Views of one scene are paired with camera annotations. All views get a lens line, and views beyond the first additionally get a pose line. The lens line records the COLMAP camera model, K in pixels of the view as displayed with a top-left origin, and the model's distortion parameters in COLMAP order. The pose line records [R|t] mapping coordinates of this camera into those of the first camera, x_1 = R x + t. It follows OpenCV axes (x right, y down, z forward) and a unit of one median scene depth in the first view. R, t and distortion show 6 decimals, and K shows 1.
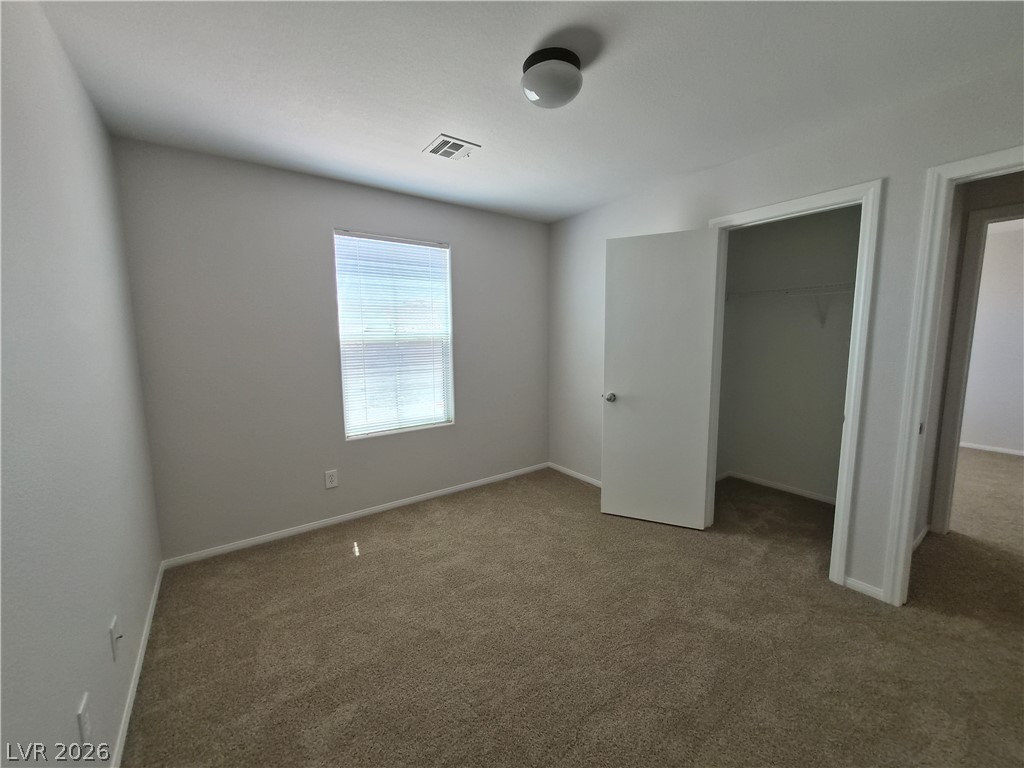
lens RADIAL K [[395.9, 0, 512.0], [0, 395.9, 384.0], [0, 0, 1]] dist [0.001238, 0.000067]
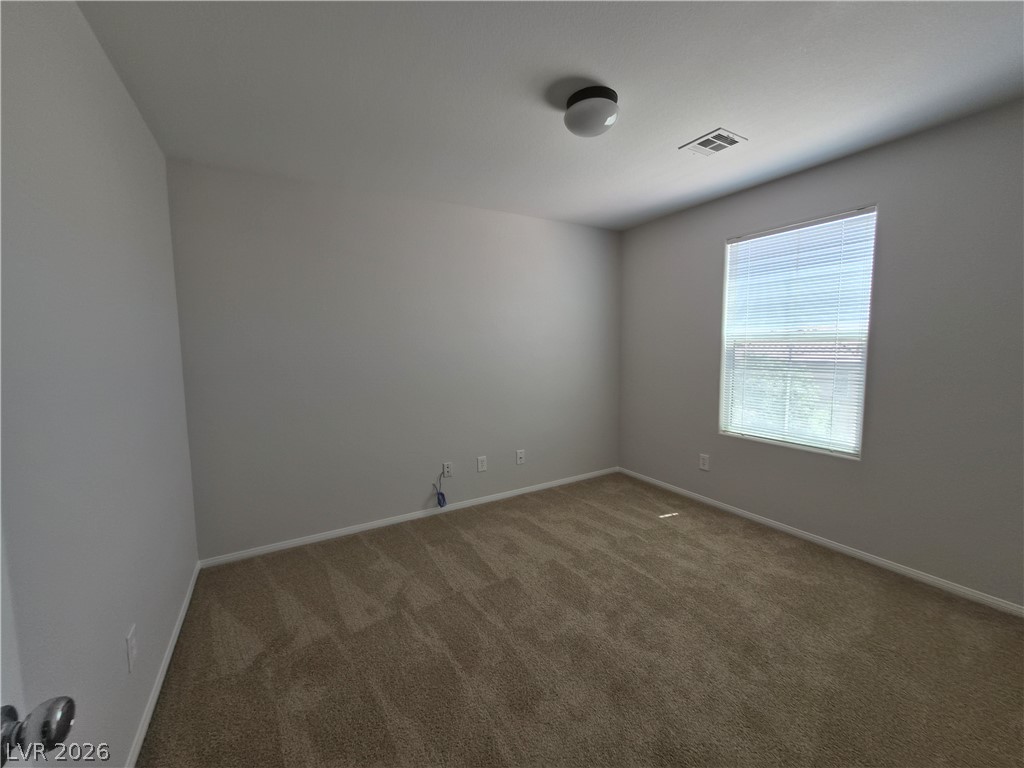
lens RADIAL K [[405.5, 0, 512.0], [0, 405.5, 384.0], [0, 0, 1]] dist [-0.000372, -0.000116]
pose [[-0.094709, 0.114713, -0.988874, 0.725542], [-0.104228, 0.986737, 0.124447, -0.070299], [0.990034, 0.114855, -0.081496, 0.517406]]
